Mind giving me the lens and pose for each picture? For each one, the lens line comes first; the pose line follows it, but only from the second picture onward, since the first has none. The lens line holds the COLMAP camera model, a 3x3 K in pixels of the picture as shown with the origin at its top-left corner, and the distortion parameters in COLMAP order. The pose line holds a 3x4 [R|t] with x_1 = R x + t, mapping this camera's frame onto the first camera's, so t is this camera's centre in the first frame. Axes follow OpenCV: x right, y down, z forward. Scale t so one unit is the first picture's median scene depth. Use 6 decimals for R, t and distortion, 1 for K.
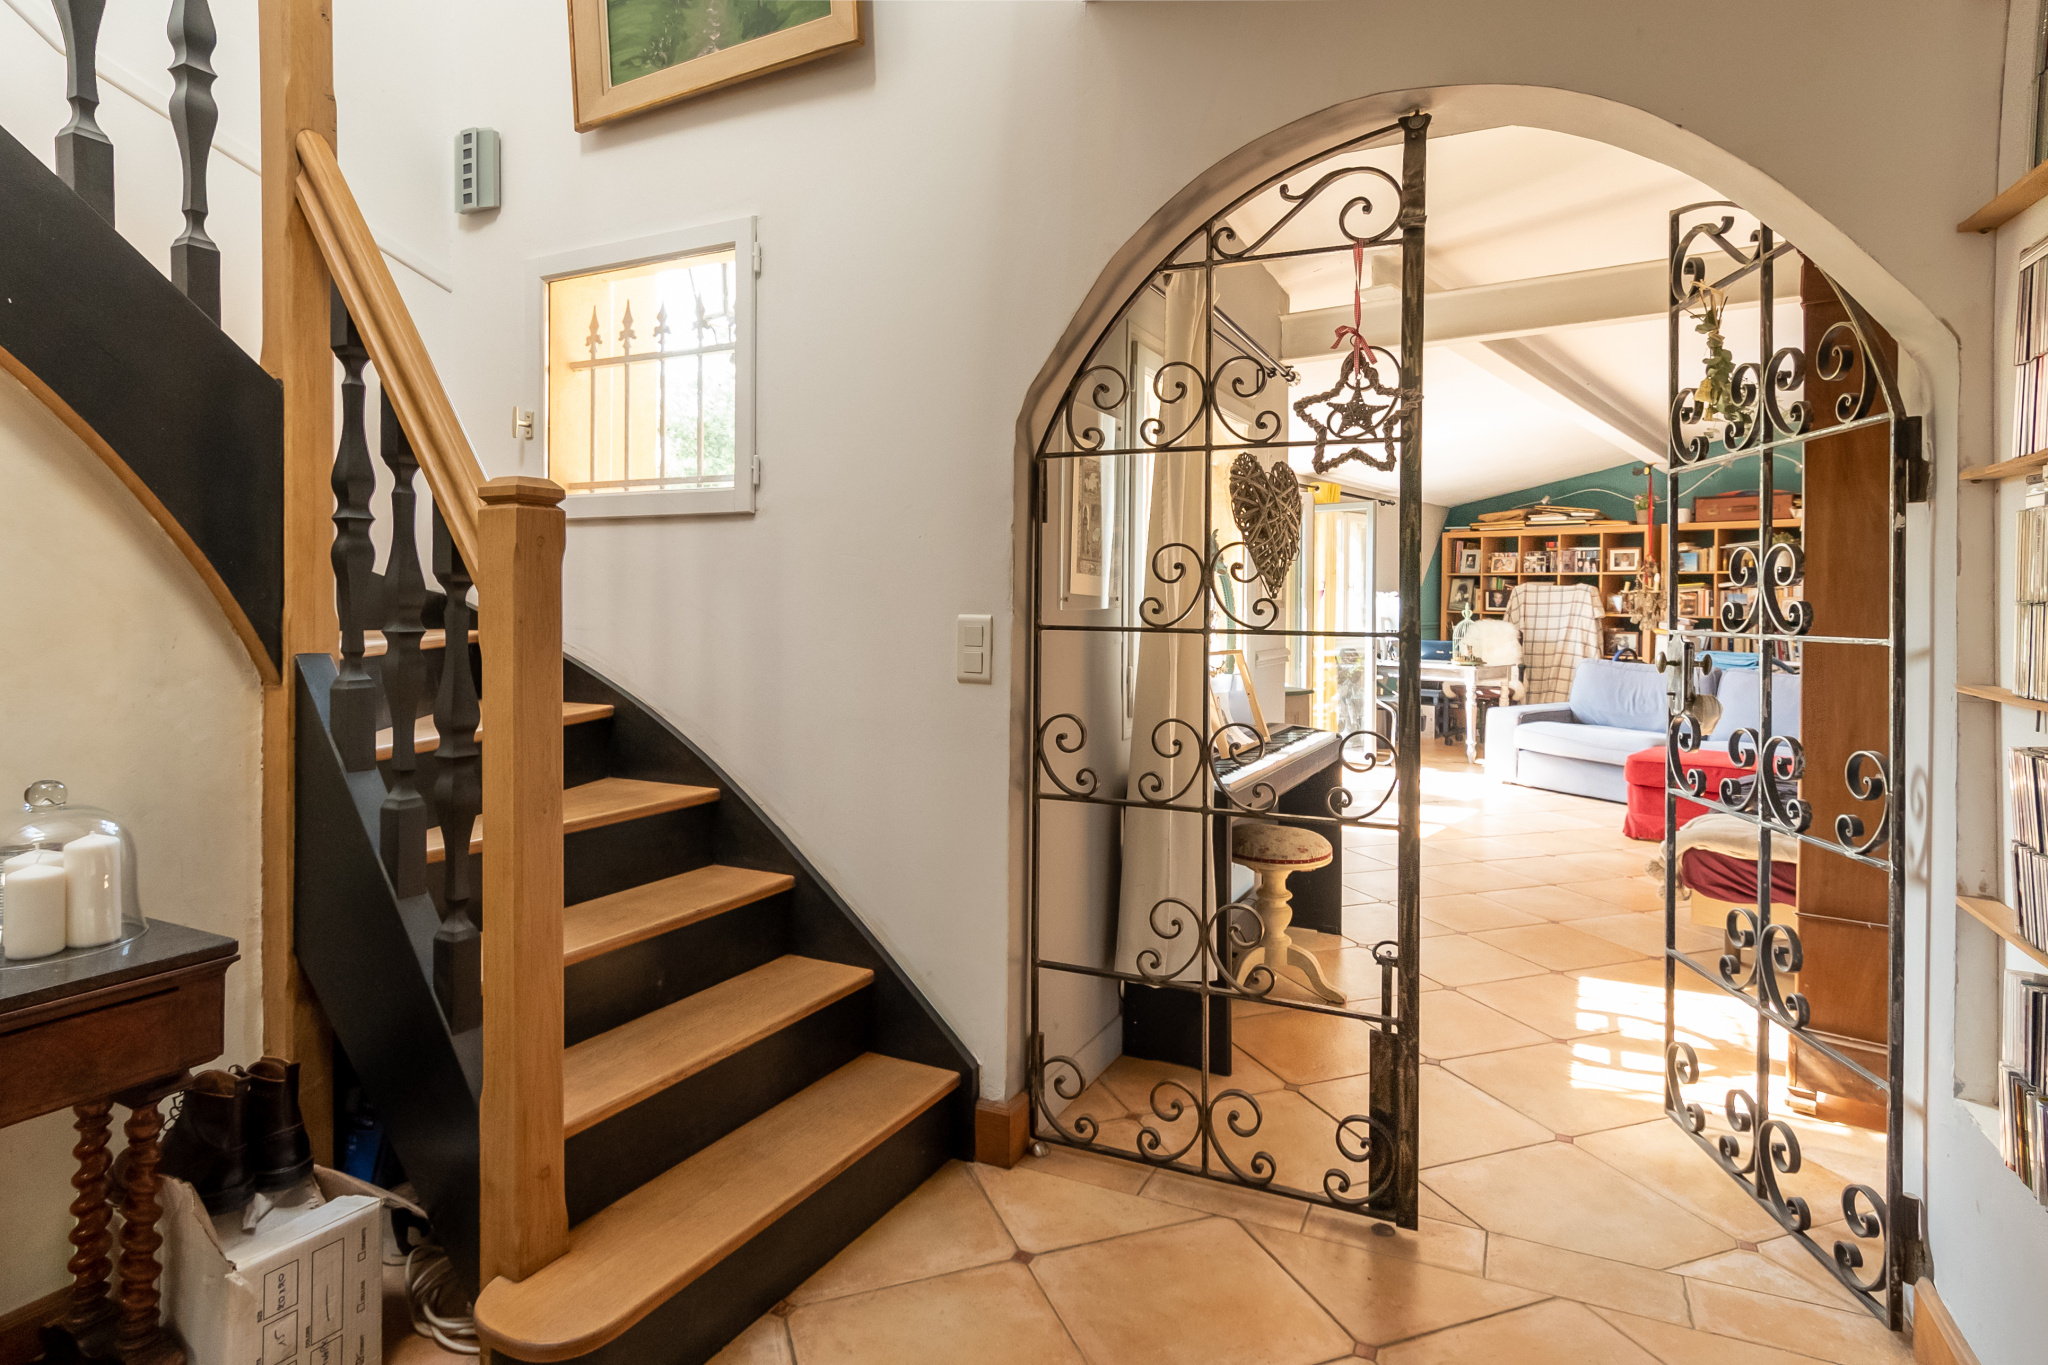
lens RADIAL K [[1092.0, 0, 1029.3], [0, 1092.0, 665.4], [0, 0, 1]] dist [0.008953, -0.002621]
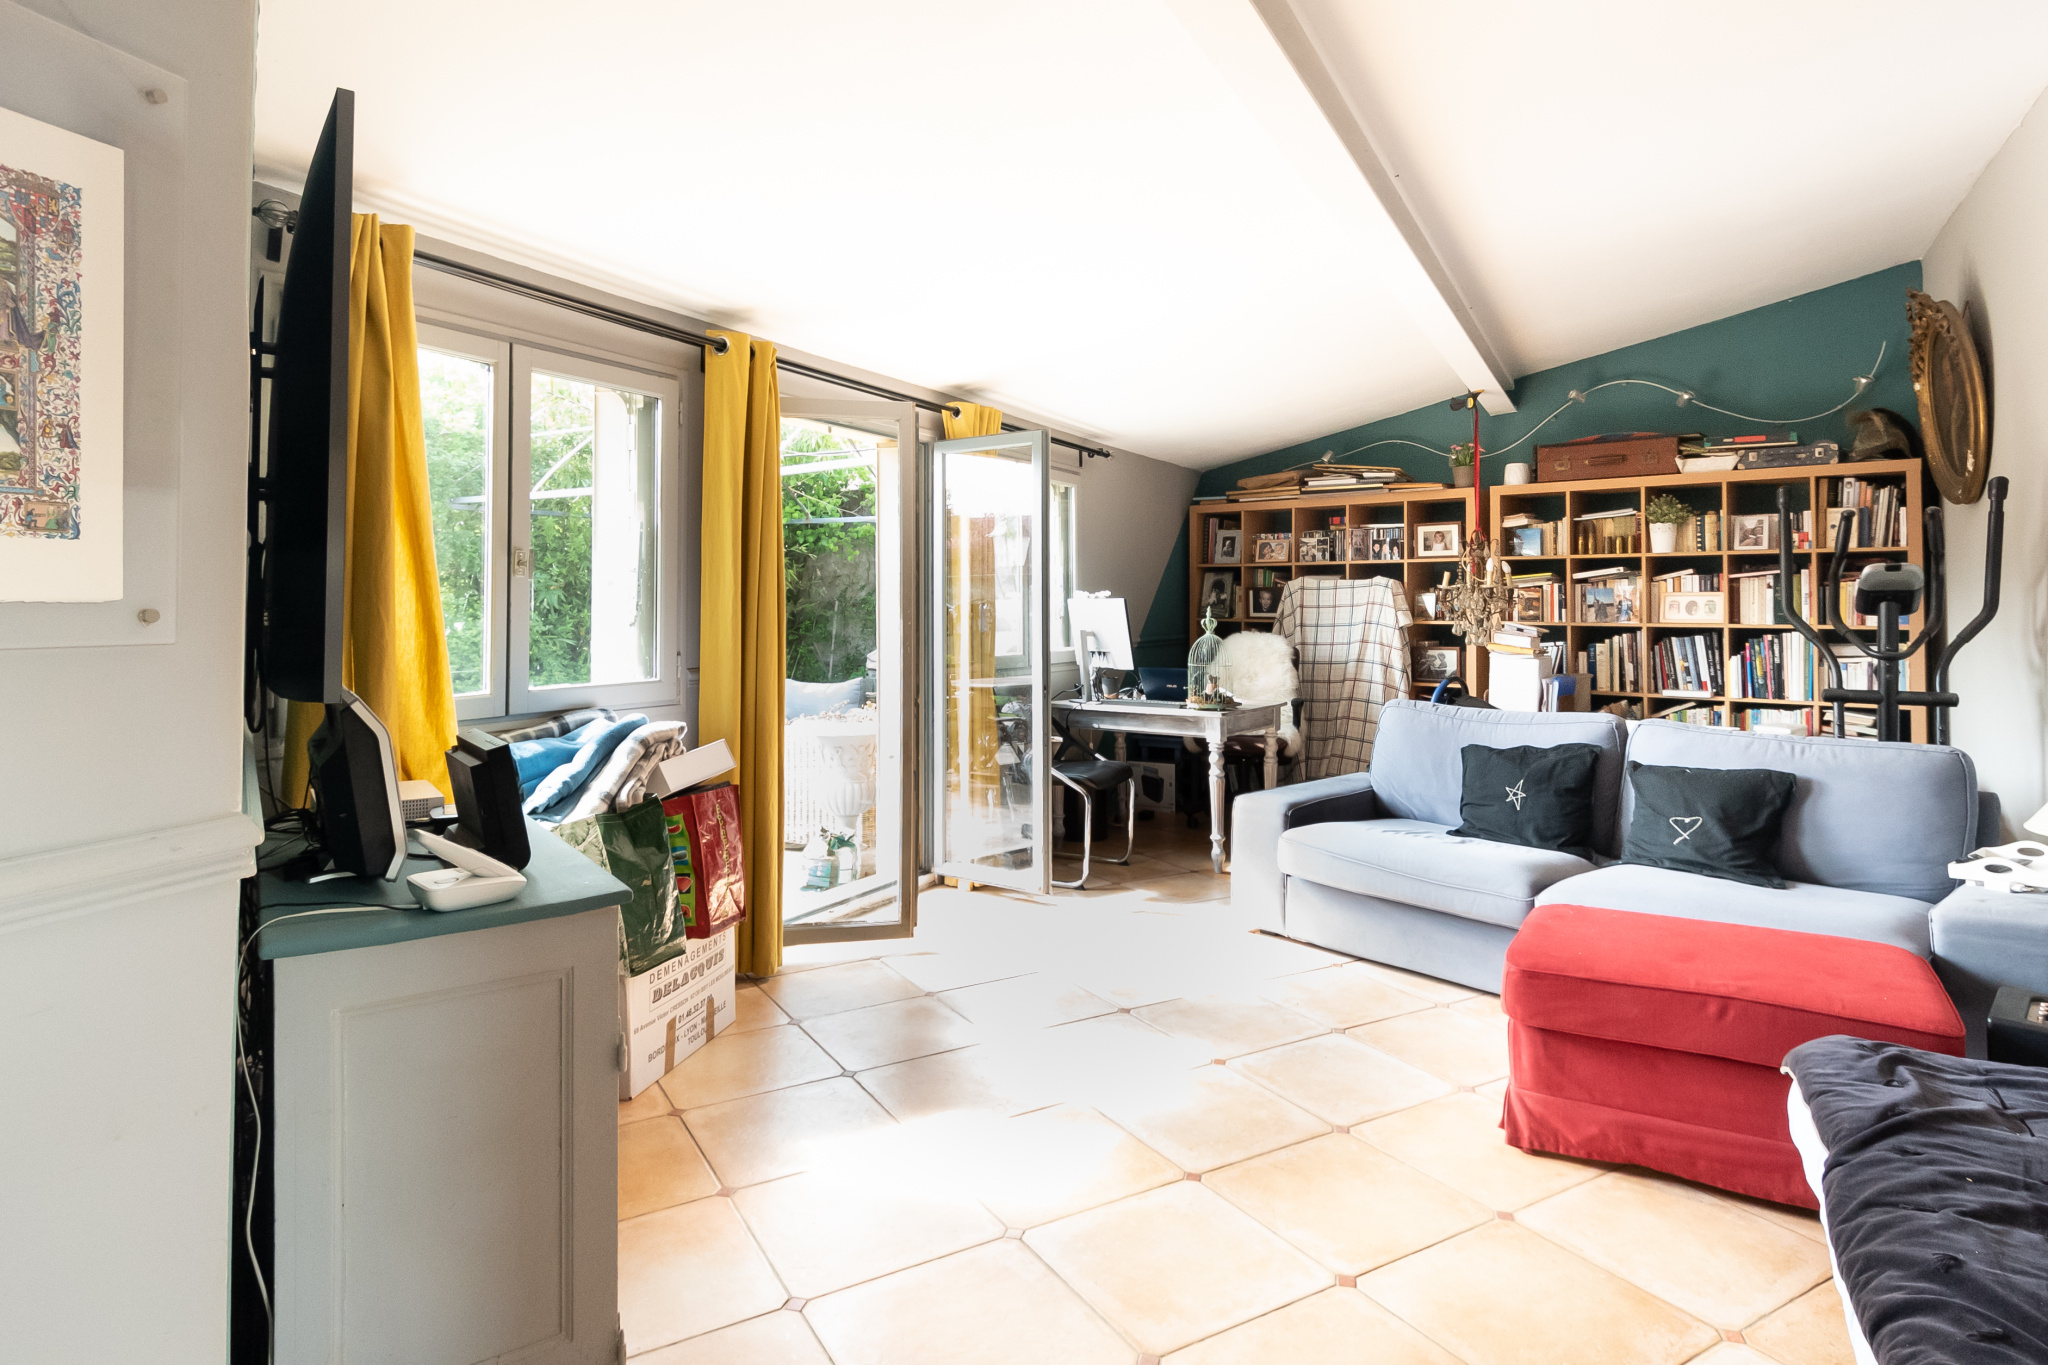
lens RADIAL K [[1092.0, 0, 1019.9], [0, 1092.0, 678.5], [0, 0, 1]] dist [0.008953, -0.002621]
pose [[0.987026, -0.021078, 0.159171, 0.176827], [0.020150, 0.999769, 0.007444, -0.021105], [-0.159291, -0.004140, 0.987223, 0.368989]]
